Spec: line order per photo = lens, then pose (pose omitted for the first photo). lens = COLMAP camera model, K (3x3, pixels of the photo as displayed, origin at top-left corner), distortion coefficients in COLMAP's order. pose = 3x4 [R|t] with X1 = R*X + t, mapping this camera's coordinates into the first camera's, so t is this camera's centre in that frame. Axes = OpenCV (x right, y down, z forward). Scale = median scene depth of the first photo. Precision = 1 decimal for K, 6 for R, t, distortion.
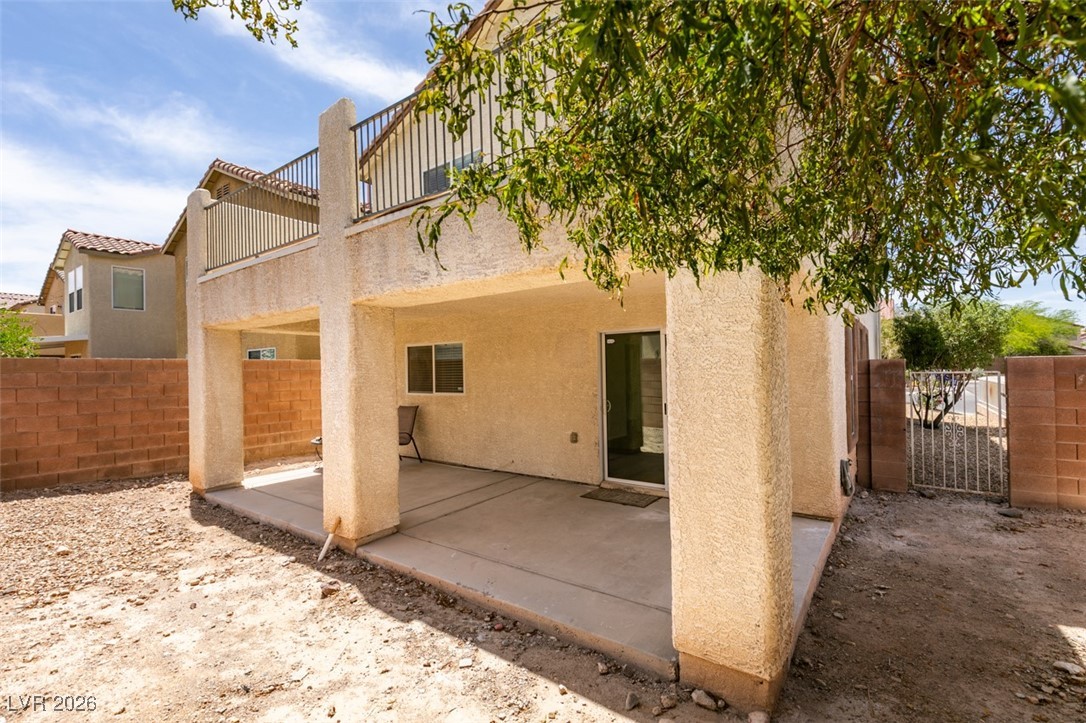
lens RADIAL K [[486.0, 0, 542.2], [0, 486.0, 365.6], [0, 0, 1]] dist [0.002359, 0.000242]
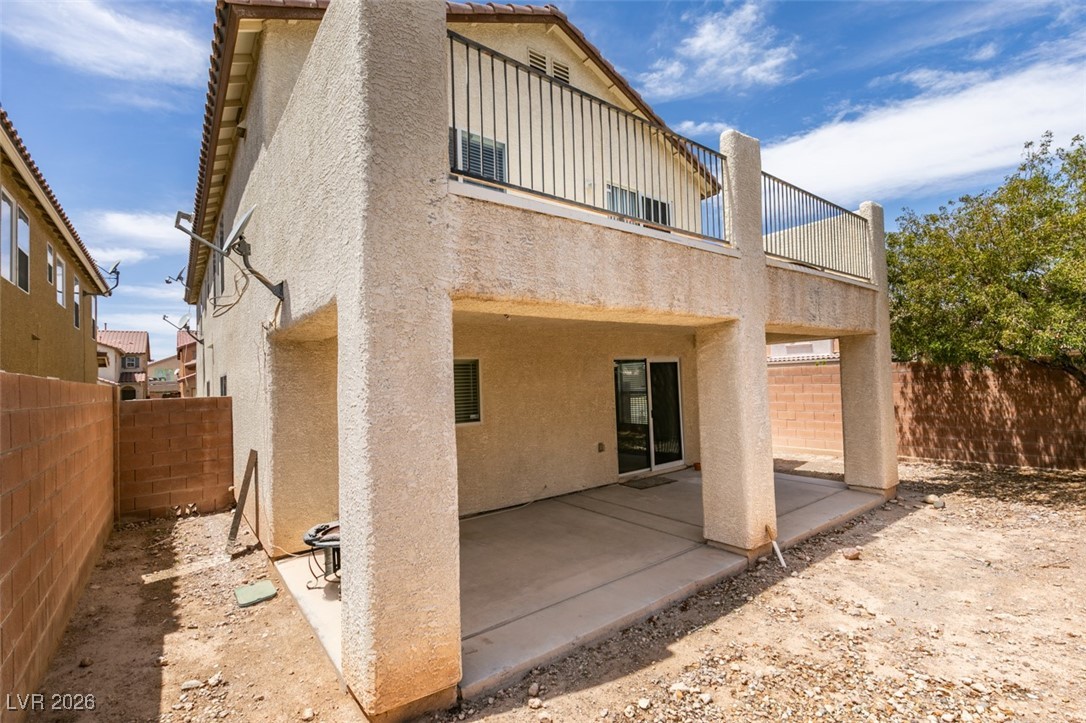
lens RADIAL K [[486.0, 0, 542.2], [0, 486.0, 365.6], [0, 0, 1]] dist [0.002359, 0.000242]
pose [[0.274922, 0.039651, 0.960648, -1.352222], [0.022360, 0.998615, -0.047617, 0.007201], [-0.961206, 0.034571, 0.273655, 1.006426]]
